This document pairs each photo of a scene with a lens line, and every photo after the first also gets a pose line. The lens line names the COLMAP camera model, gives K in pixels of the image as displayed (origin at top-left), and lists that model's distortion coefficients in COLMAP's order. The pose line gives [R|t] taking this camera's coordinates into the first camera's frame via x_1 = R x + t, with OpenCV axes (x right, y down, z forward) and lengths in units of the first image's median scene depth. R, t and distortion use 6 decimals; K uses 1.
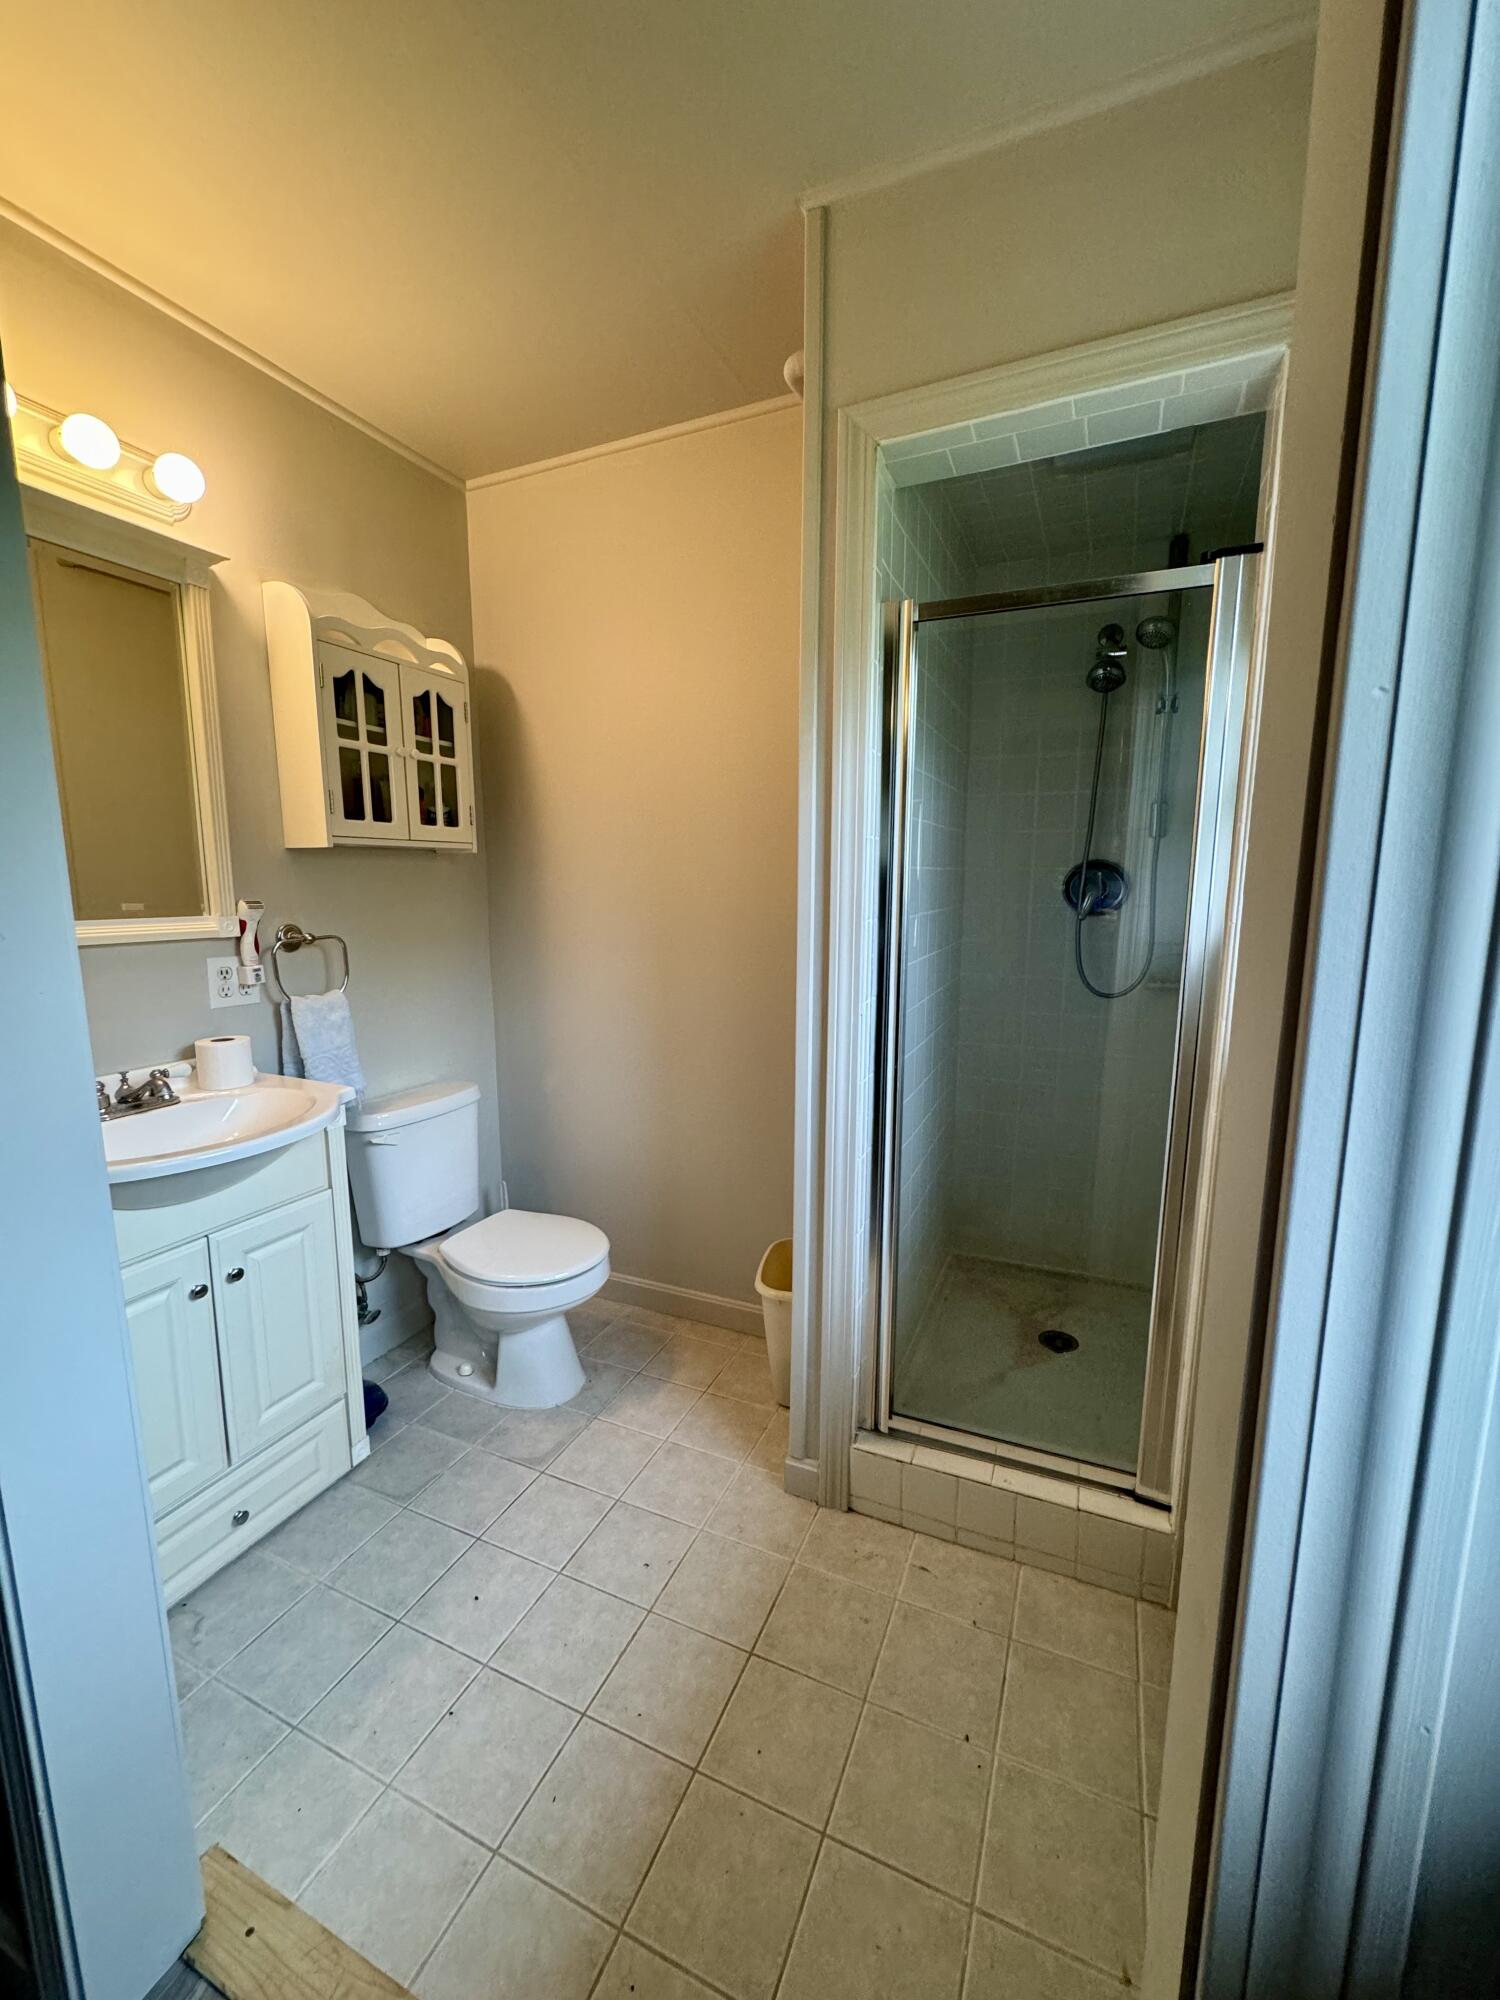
lens RADIAL K [[801.1, 0, 750.0], [0, 801.1, 1000.0], [0, 0, 1]] dist [-0.000577, 0.000099]
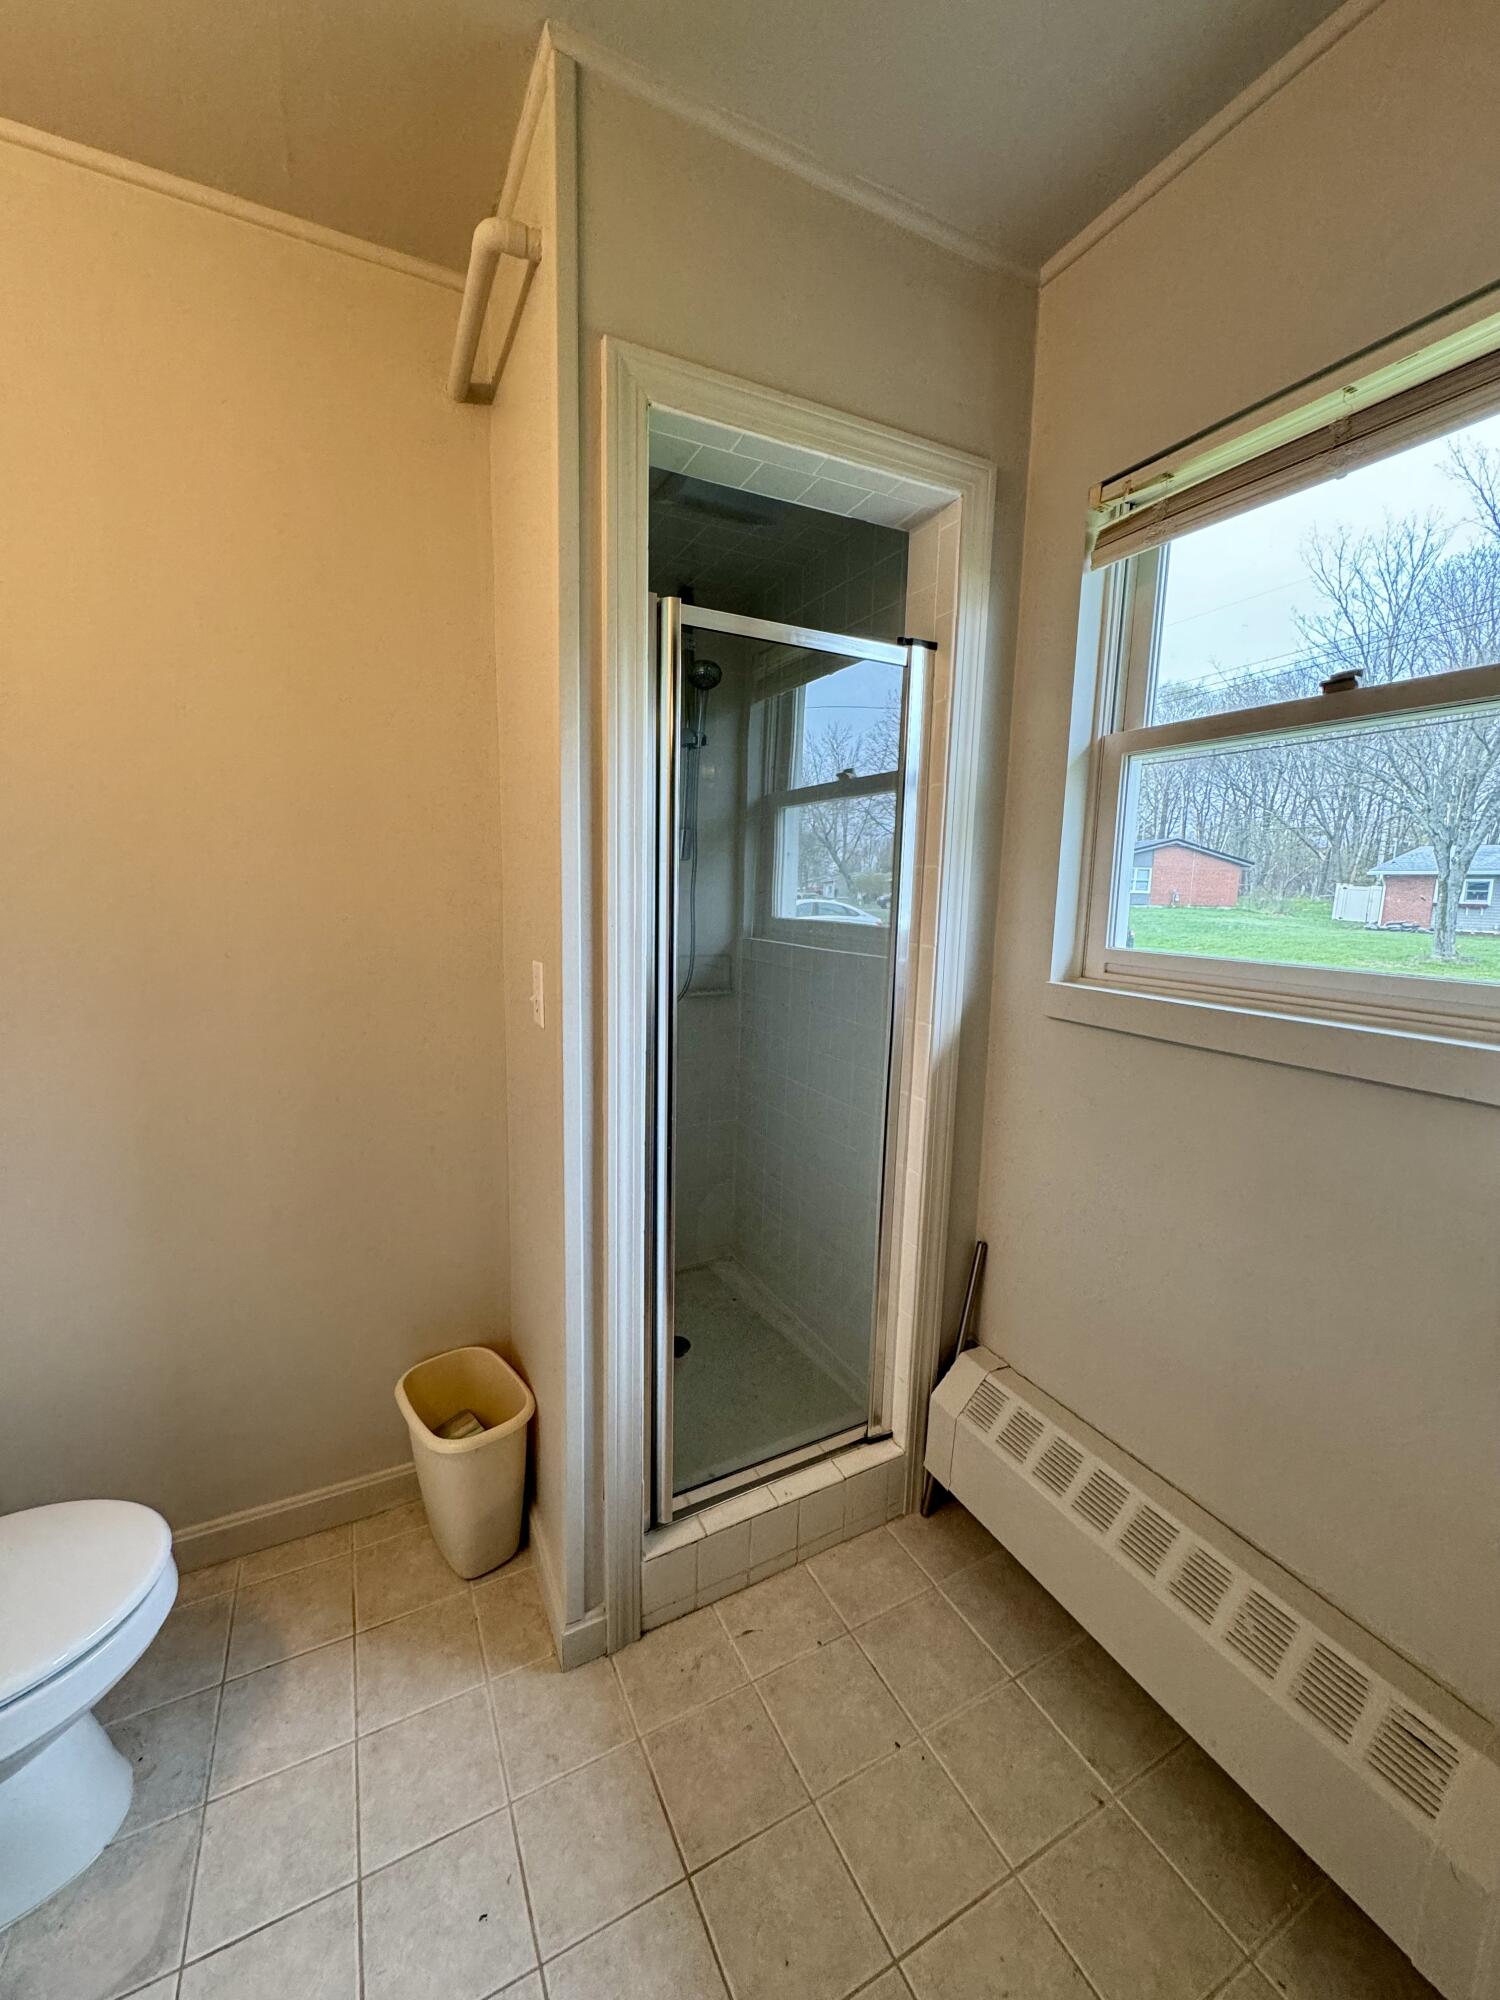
lens RADIAL K [[801.1, 0, 750.0], [0, 801.1, 1000.0], [0, 0, 1]] dist [-0.000577, 0.000099]
pose [[0.622749, -0.100595, 0.775928, -0.428307], [0.096811, 0.993987, 0.051166, -0.083516], [-0.776409, 0.043255, 0.628743, 0.351076]]
